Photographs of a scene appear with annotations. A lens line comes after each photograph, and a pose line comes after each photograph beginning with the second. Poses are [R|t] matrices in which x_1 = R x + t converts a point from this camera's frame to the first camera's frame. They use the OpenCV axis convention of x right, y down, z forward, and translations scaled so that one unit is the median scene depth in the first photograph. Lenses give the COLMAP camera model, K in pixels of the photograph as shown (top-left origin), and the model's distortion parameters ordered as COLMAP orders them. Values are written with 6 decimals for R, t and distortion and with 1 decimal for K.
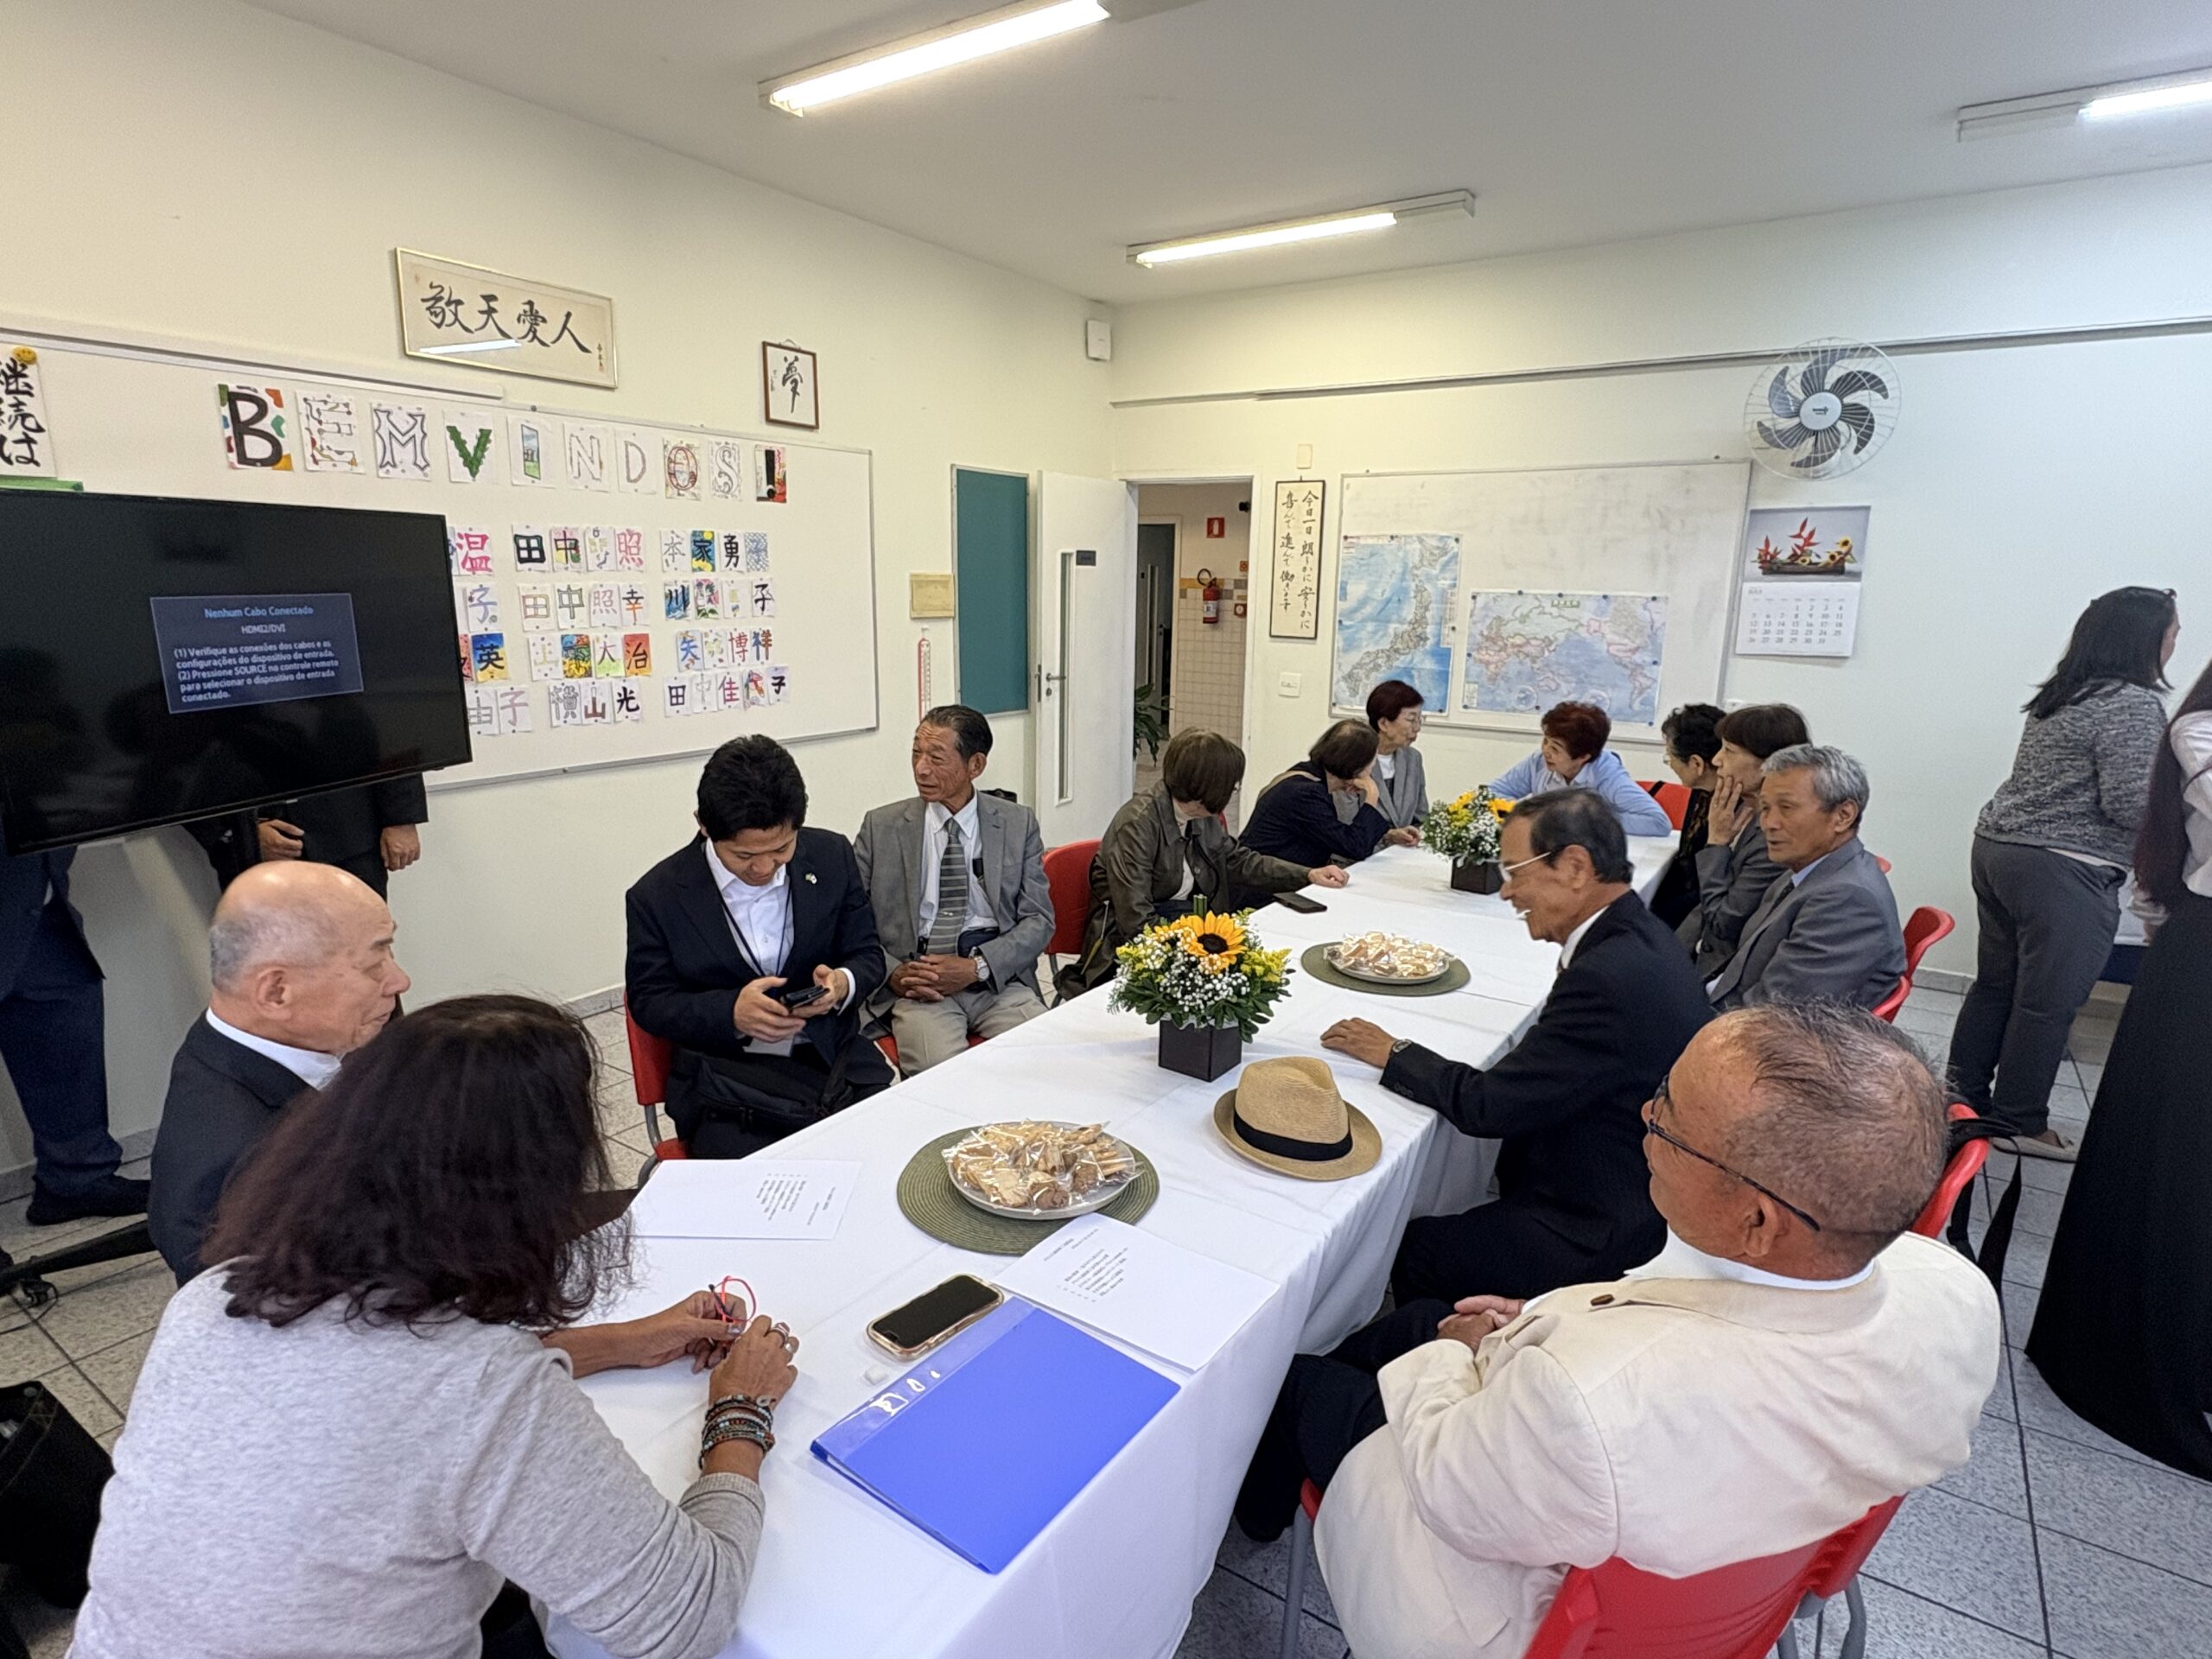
lens RADIAL K [[1168.3, 0, 1103.8], [0, 1168.3, 822.6], [0, 0, 1]] dist [0.000185, 0.000110]
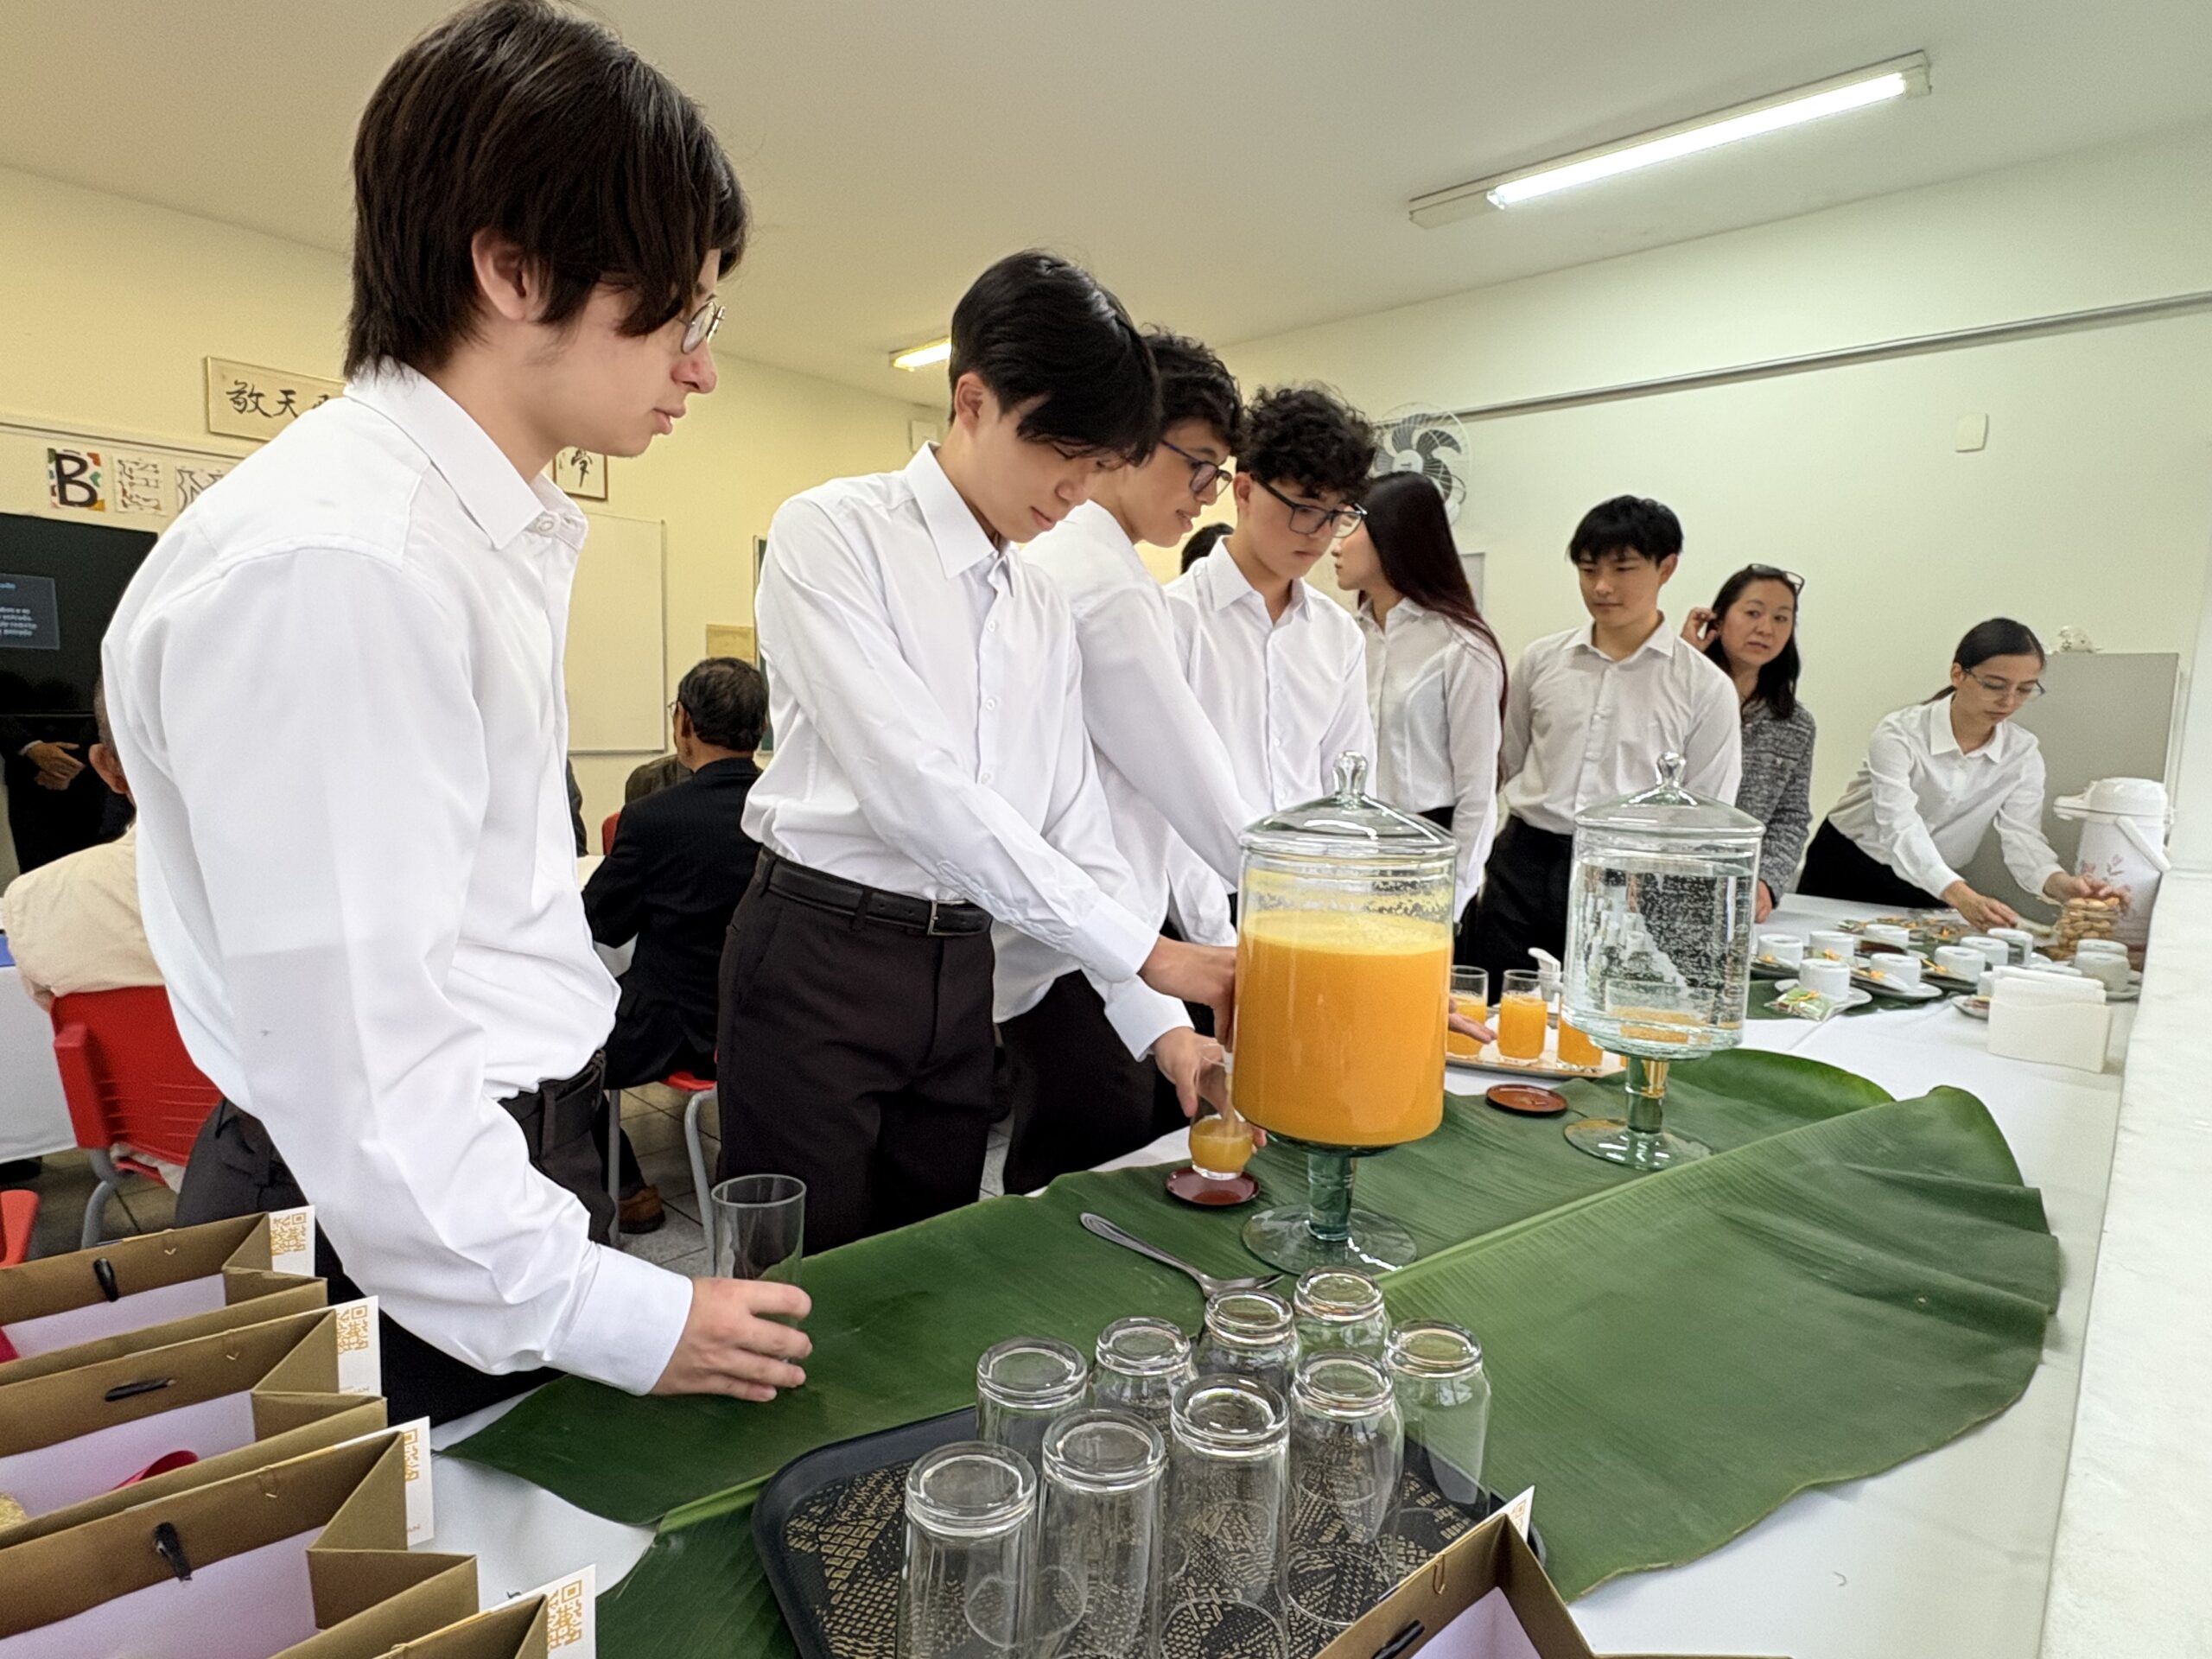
lens RADIAL K [[1168.3, 0, 1102.4], [0, 1168.3, 829.7], [0, 0, 1]] dist [0.000185, 0.000110]
pose [[0.988689, 0.027506, -0.147436, 0.507799], [-0.042735, 0.993954, -0.101137, 0.119297], [0.143762, 0.106294, 0.983887, -0.104662]]
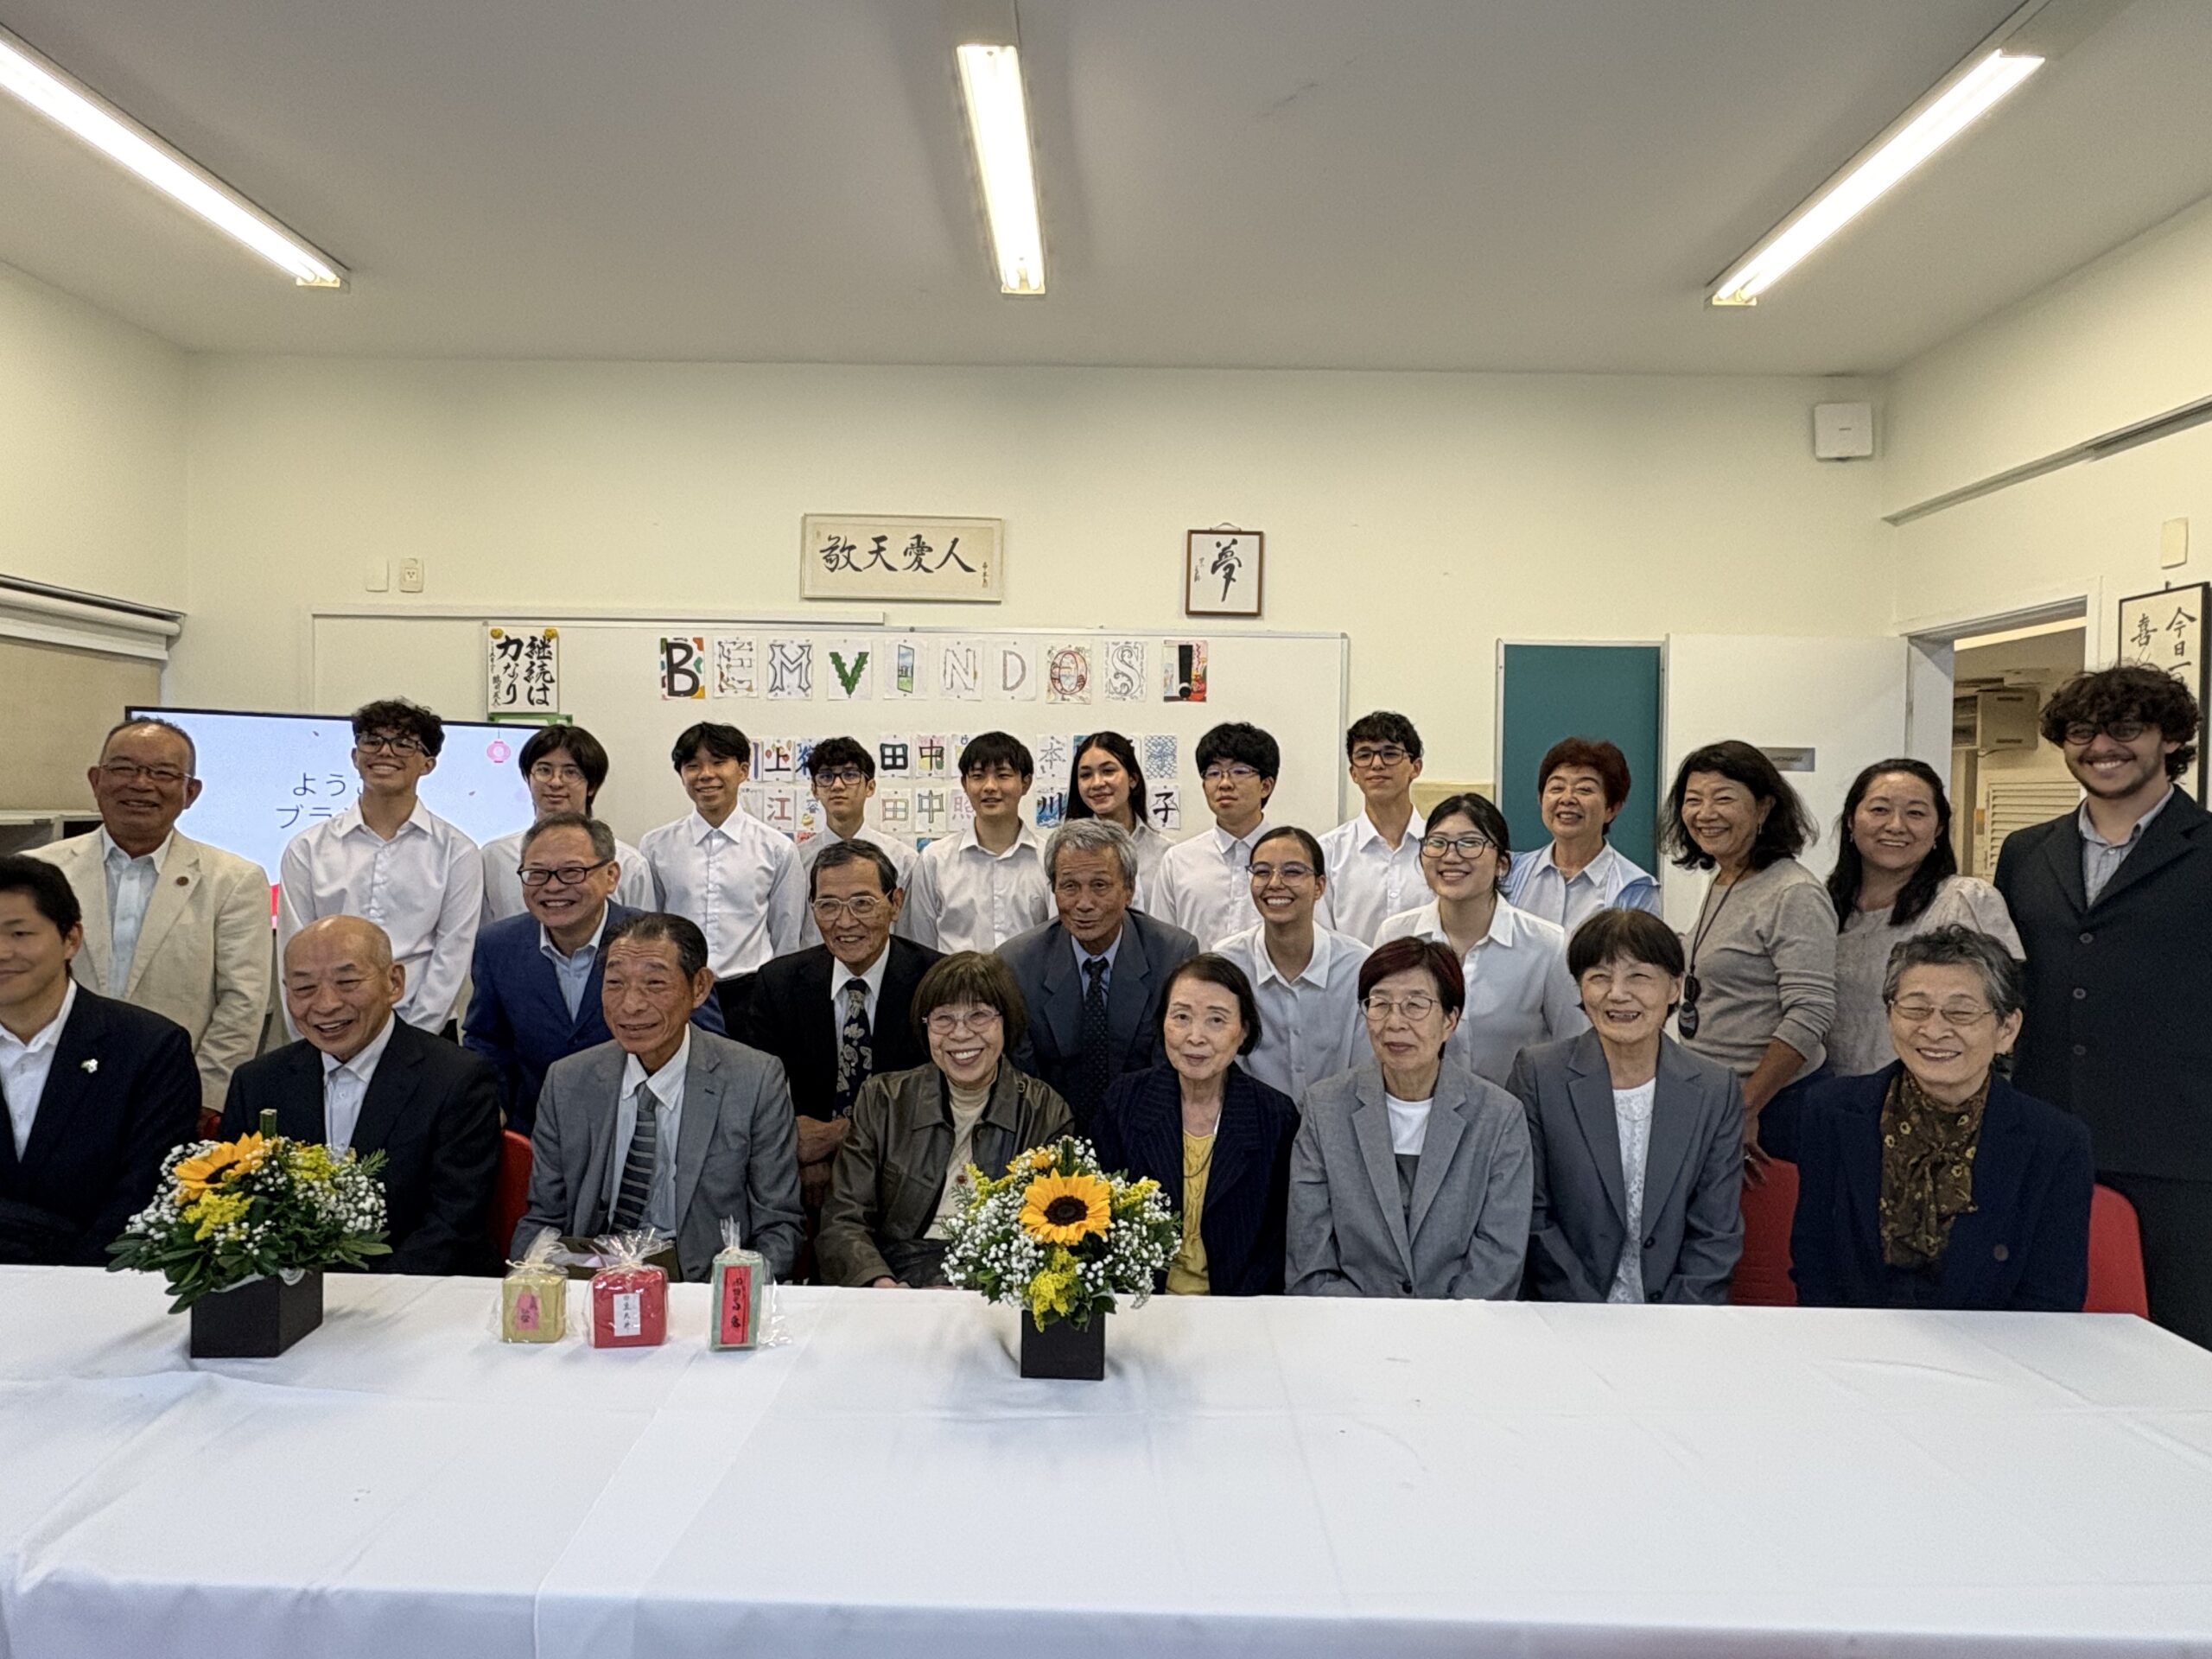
lens RADIAL K [[1265.6, 0, 1090.8], [0, 1265.6, 820.0], [0, 0, 1]] dist [0.007992, -0.005253]
pose [[0.550835, 0.001947, -0.834612, 0.508297], [-0.179529, 0.976865, -0.116208, -0.067535], [0.815077, 0.213849, 0.538441, 0.478173]]
